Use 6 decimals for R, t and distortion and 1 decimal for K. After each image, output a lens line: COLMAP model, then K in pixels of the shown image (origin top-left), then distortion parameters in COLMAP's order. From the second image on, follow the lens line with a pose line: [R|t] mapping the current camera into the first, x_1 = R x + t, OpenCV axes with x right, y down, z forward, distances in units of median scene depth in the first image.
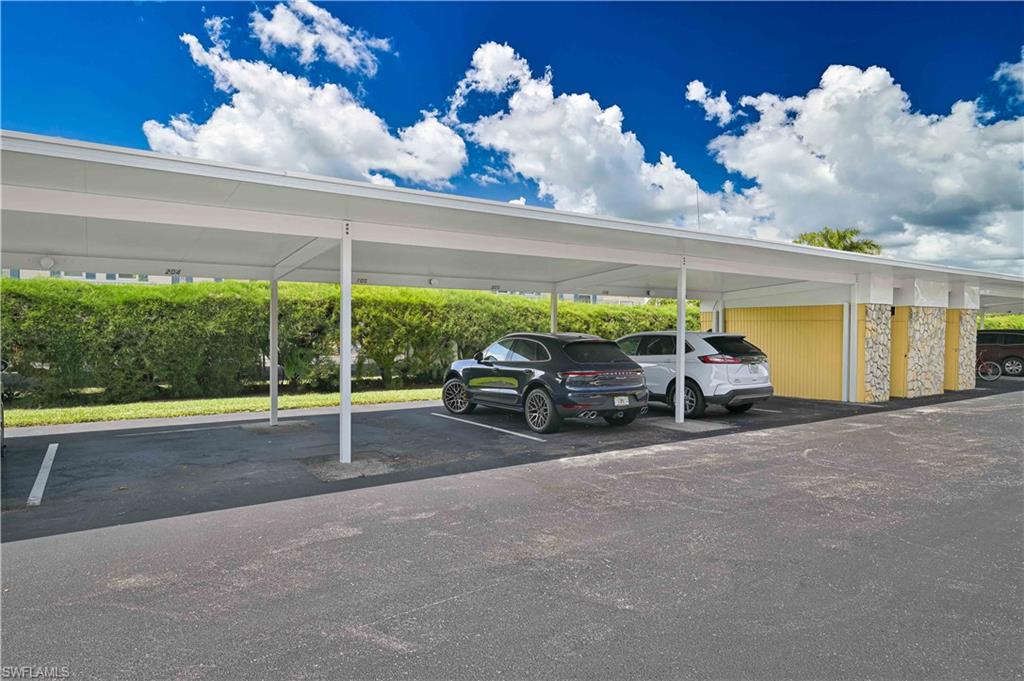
lens RADIAL K [[615.7, 0, 512.0], [0, 615.7, 340.5], [0, 0, 1]] dist [-0.000744, -0.000415]
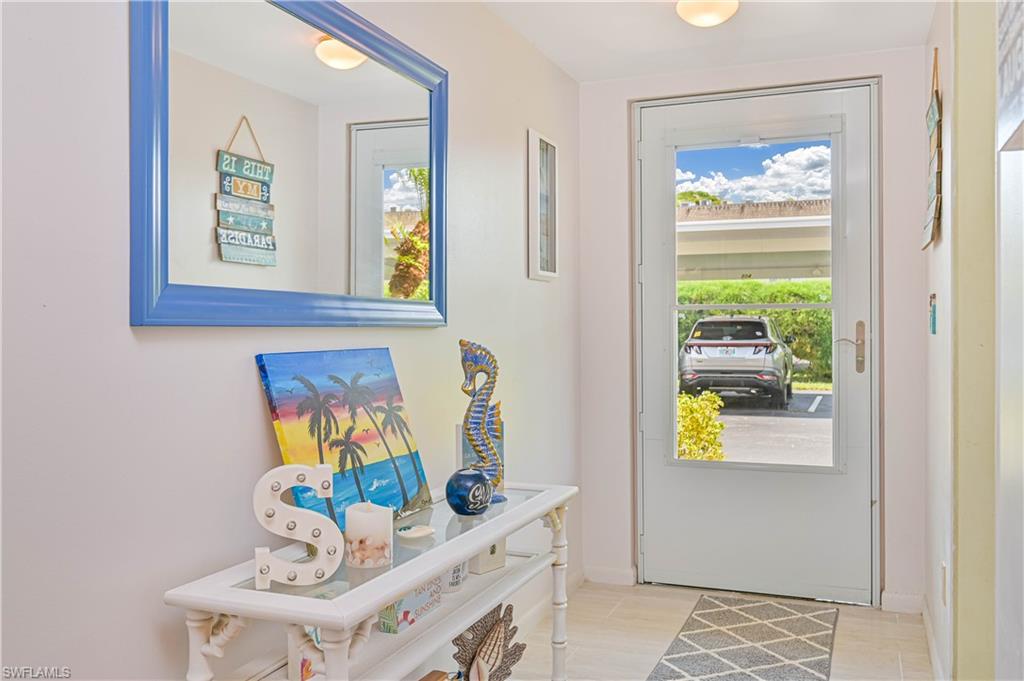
lens RADIAL K [[895.1, 0, 512.0], [0, 895.1, 340.5], [0, 0, 1]] dist [0.006471, 0.001528]
pose [[0.566595, 0.011811, -0.823912, 0.387603], [-0.001727, 0.999912, 0.013146, -0.001320], [0.823994, -0.006026, 0.566566, -0.526913]]
